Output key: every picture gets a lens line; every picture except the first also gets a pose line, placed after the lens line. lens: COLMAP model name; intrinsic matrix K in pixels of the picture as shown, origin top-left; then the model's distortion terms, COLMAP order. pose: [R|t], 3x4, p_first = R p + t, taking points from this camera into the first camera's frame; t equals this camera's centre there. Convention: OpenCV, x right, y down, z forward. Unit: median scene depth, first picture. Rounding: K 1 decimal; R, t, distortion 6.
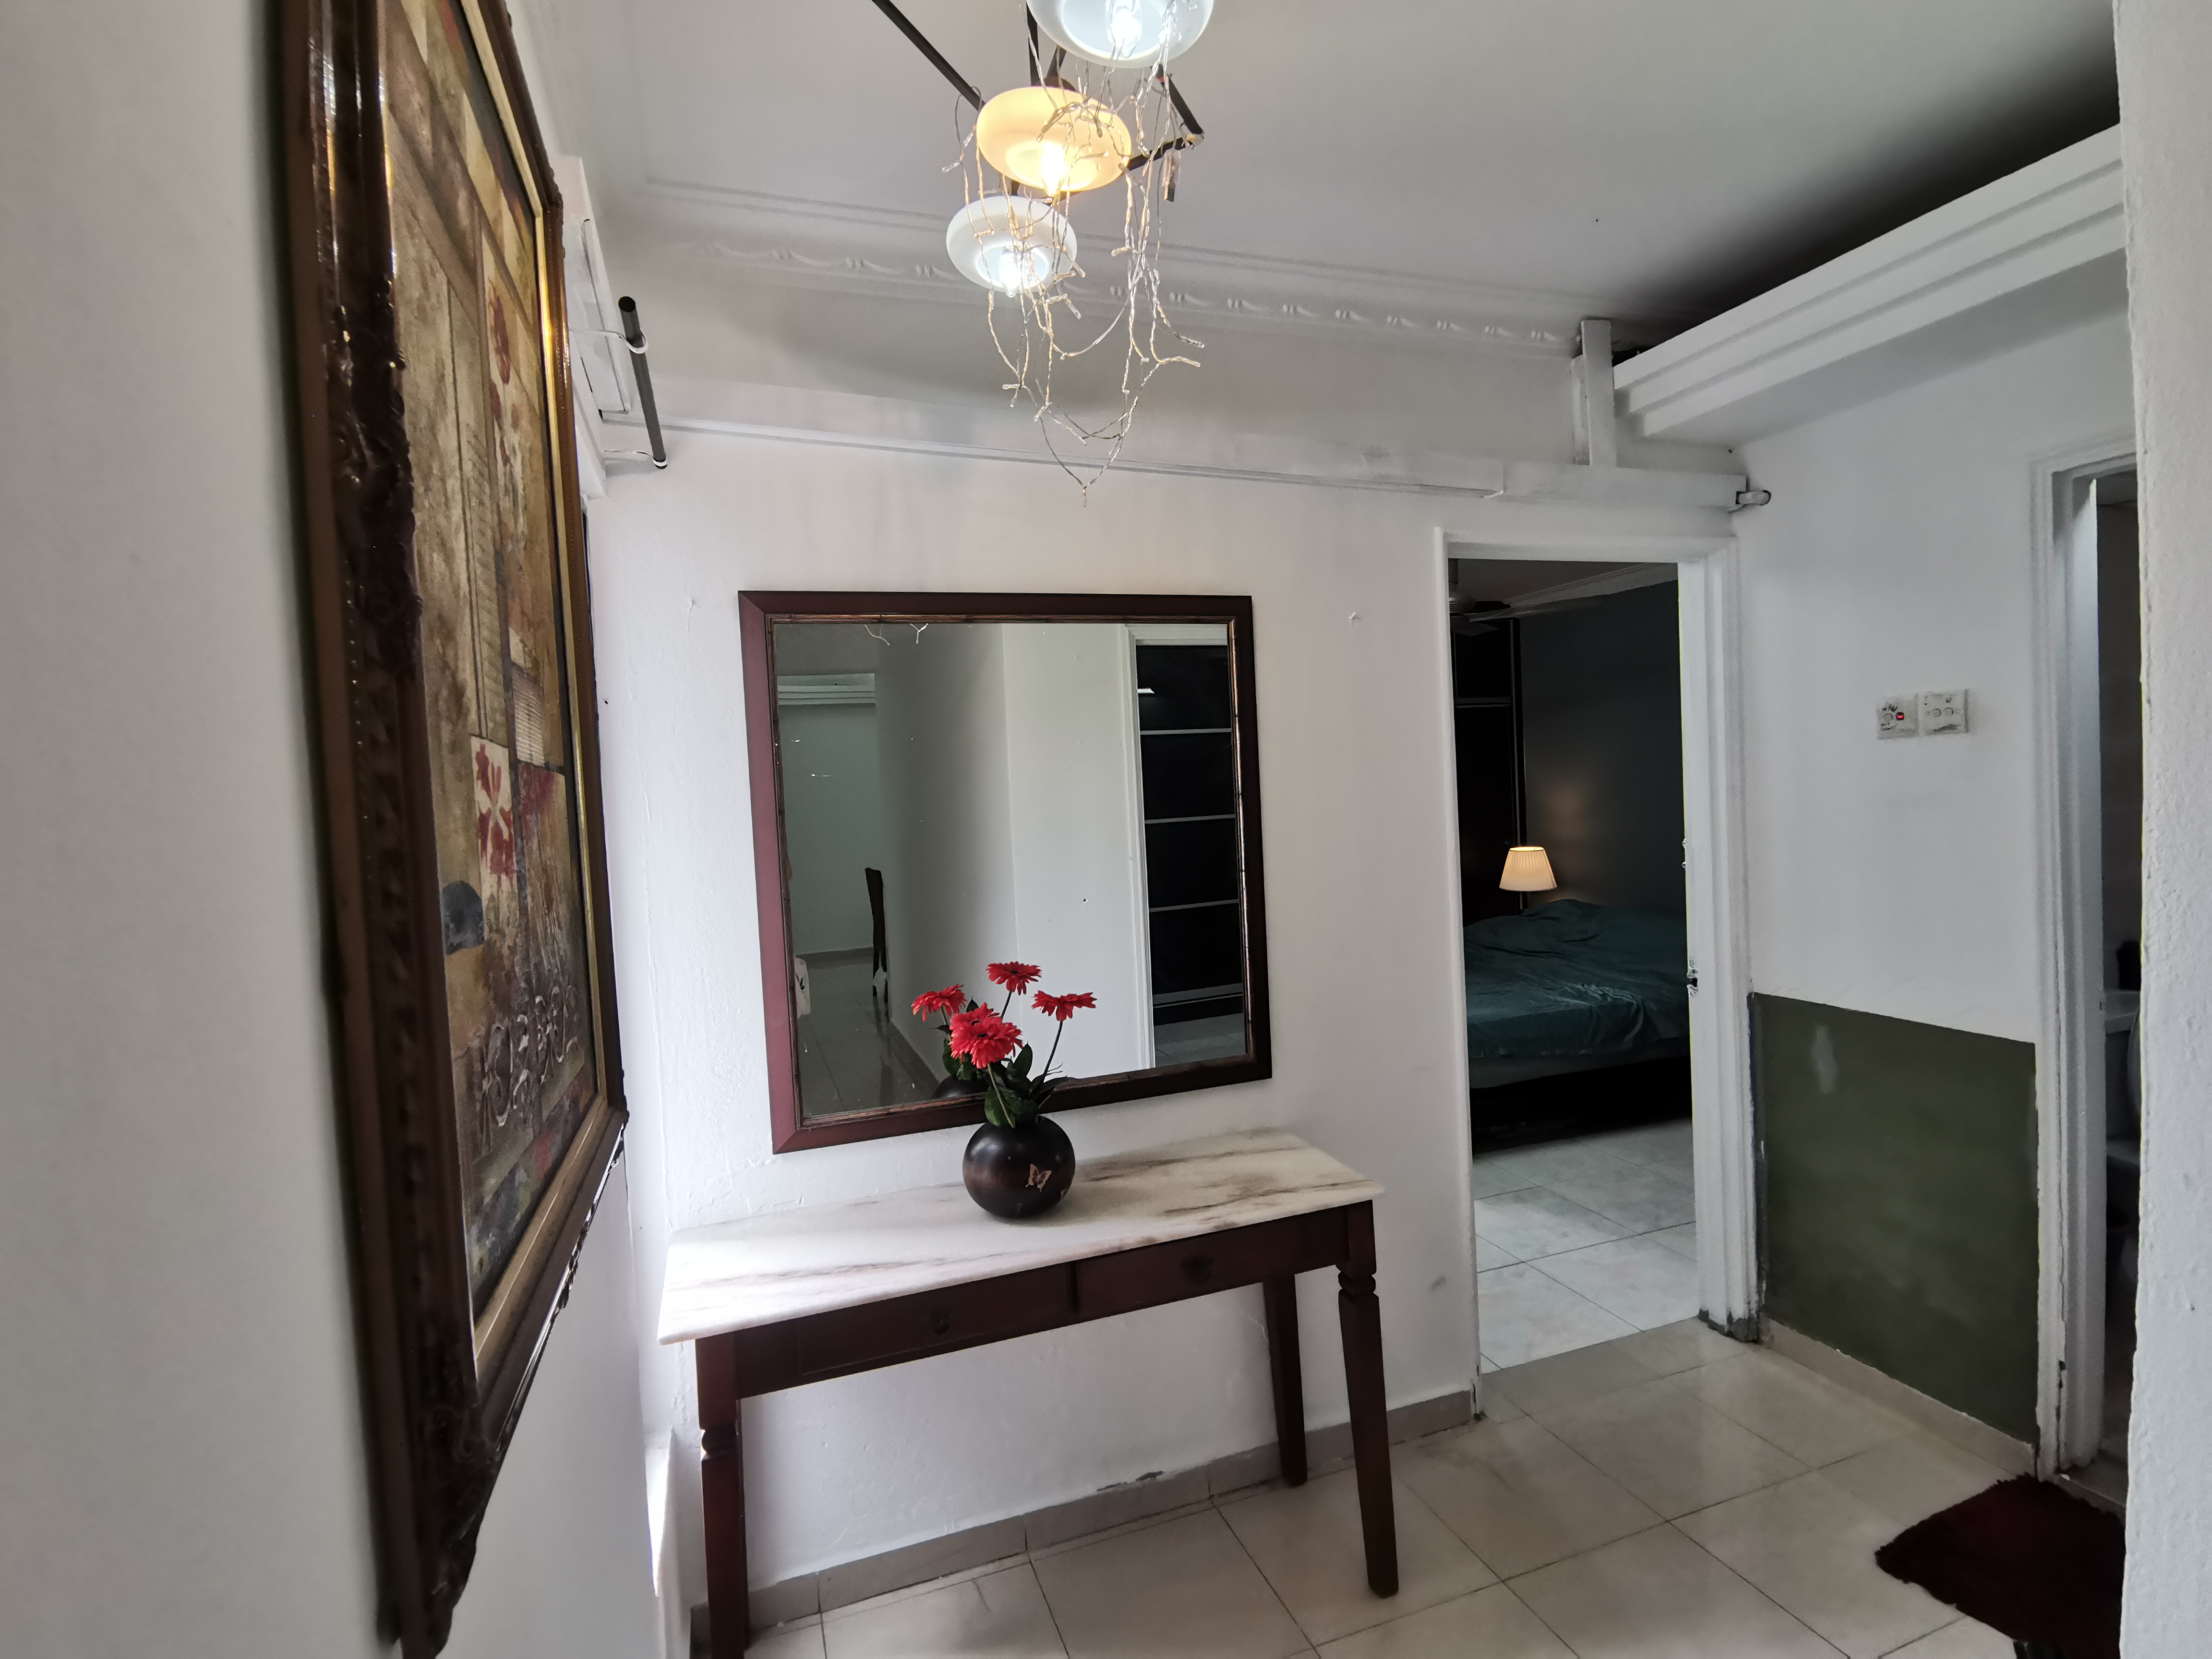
lens RADIAL K [[1083.7, 0, 1107.2], [0, 1083.7, 820.4], [0, 0, 1]] dist [-0.001525, -0.001637]
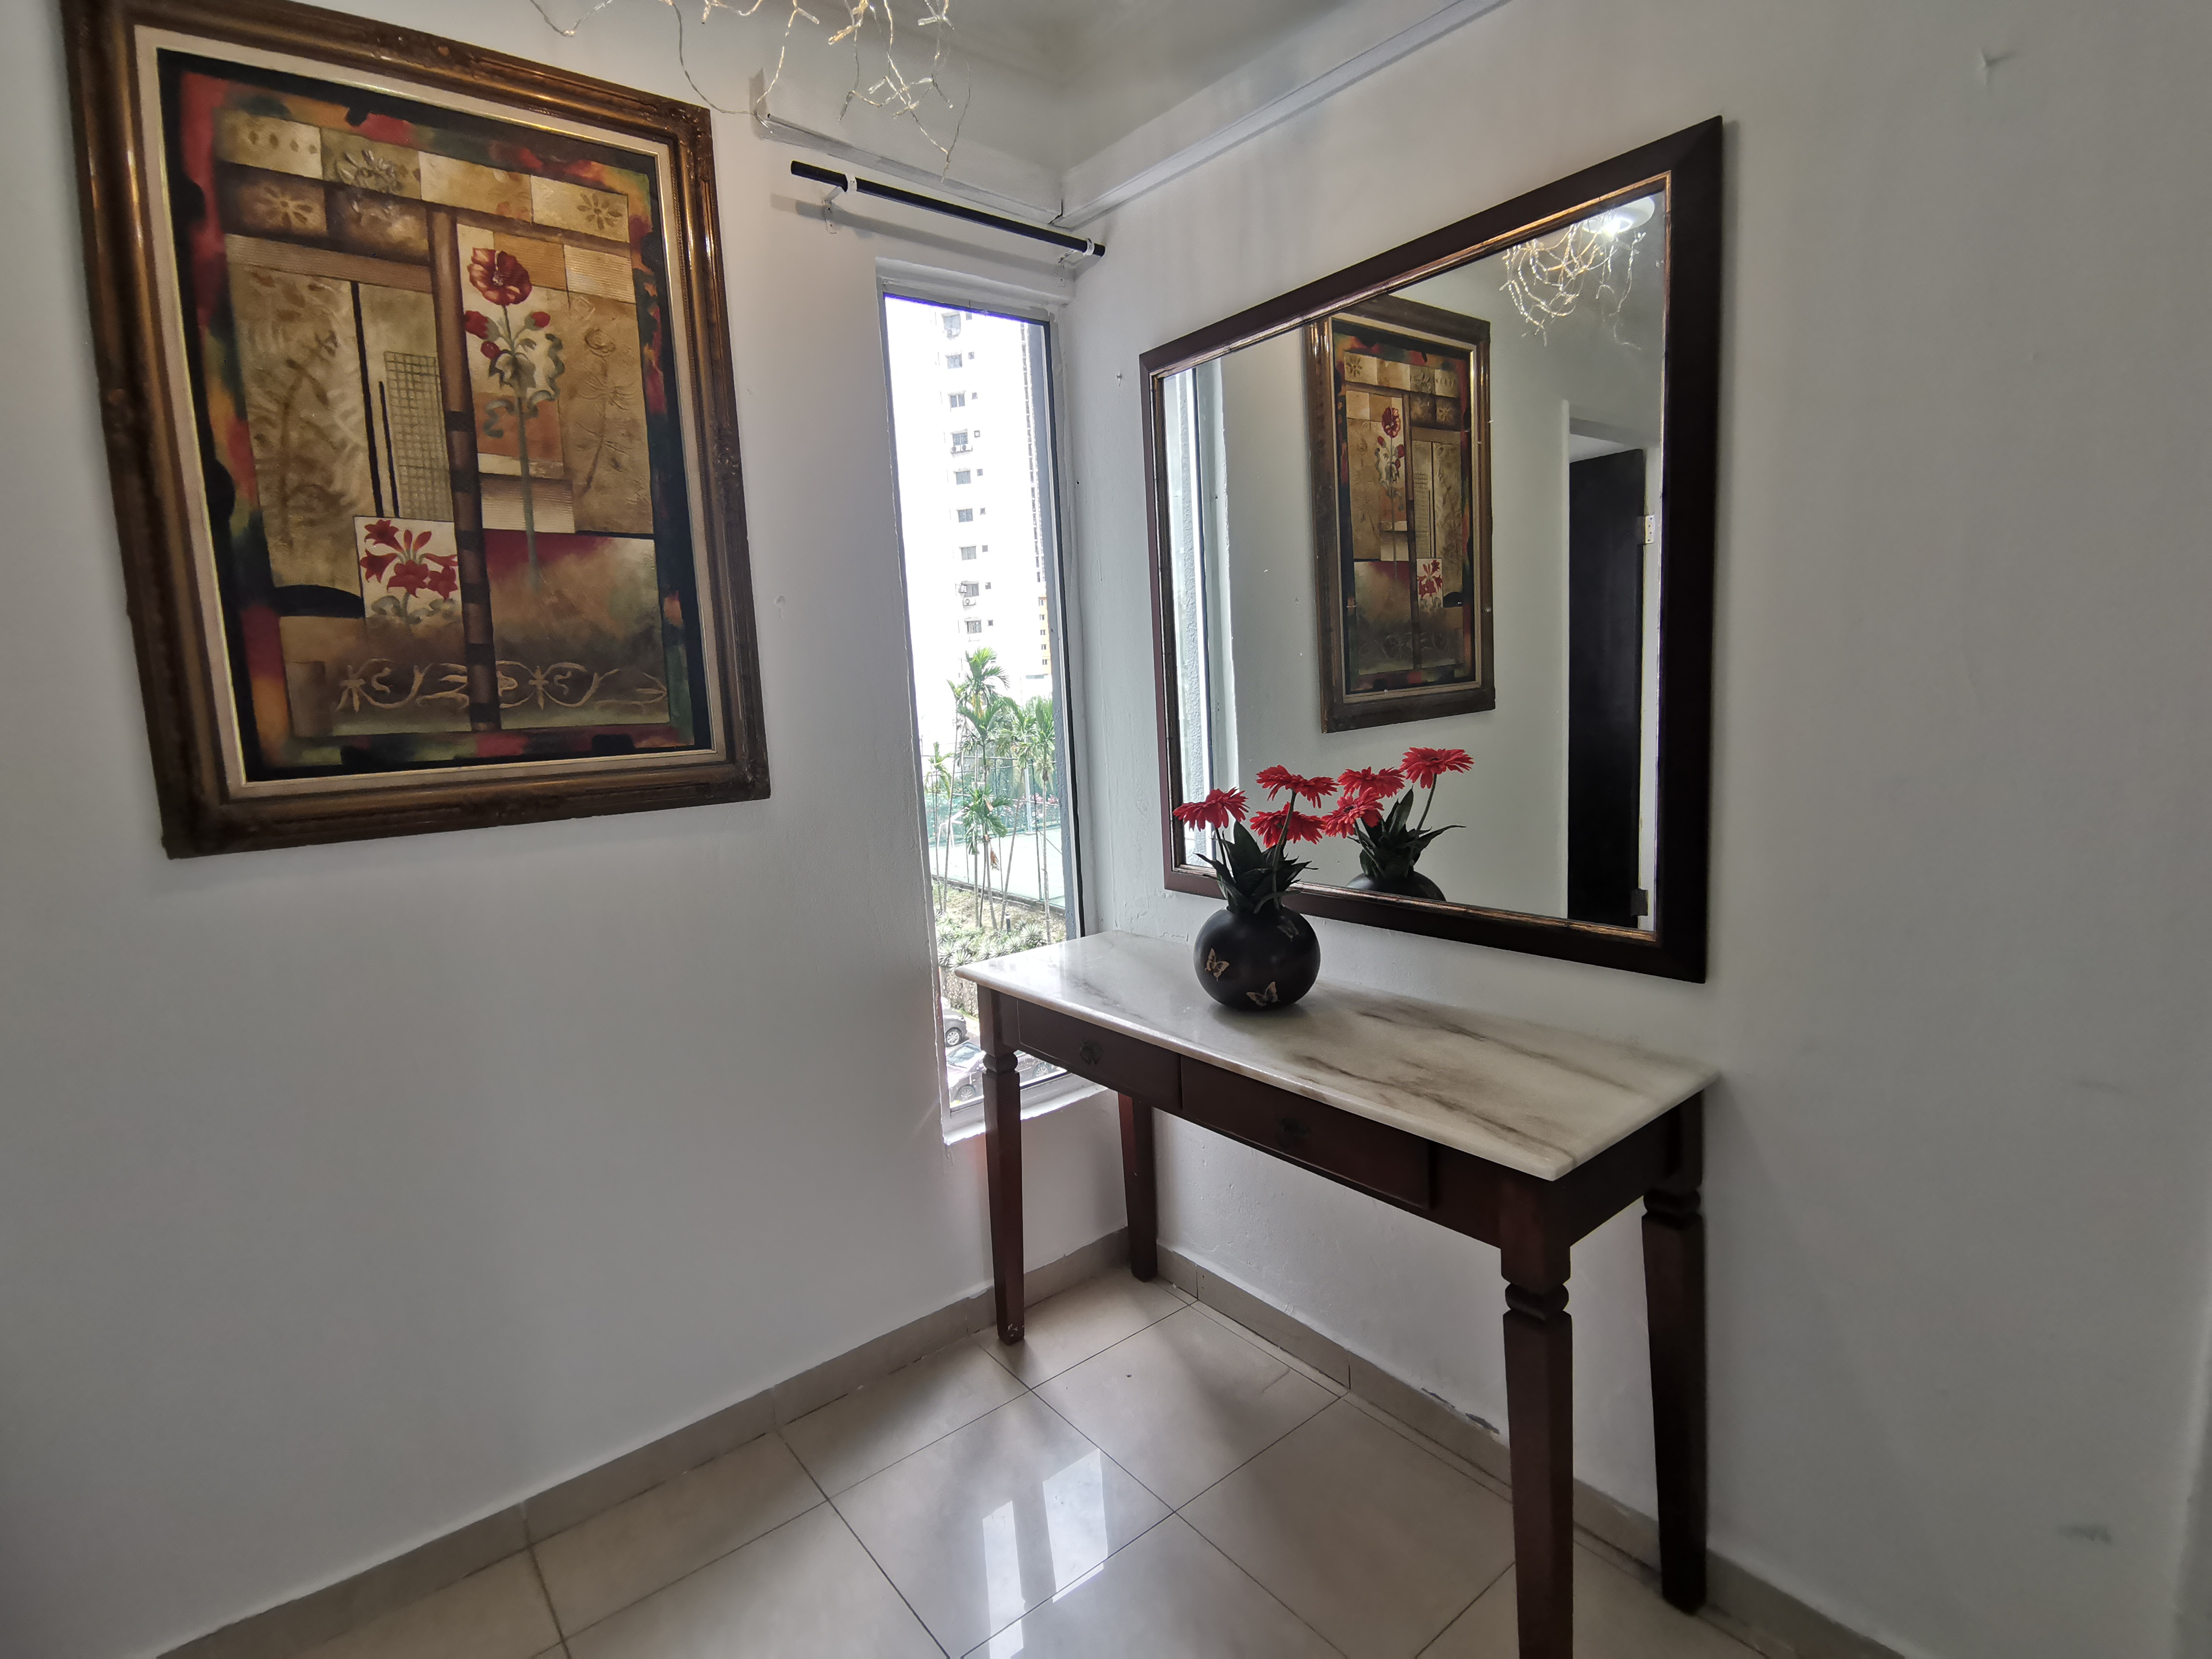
lens RADIAL K [[1083.7, 0, 1107.2], [0, 1083.7, 820.4], [0, 0, 1]] dist [-0.001525, -0.001637]
pose [[0.342287, 0.157772, -0.926255, 0.657093], [0.003874, 0.985556, 0.169304, 0.053188], [0.939588, -0.061539, 0.336732, 0.564976]]
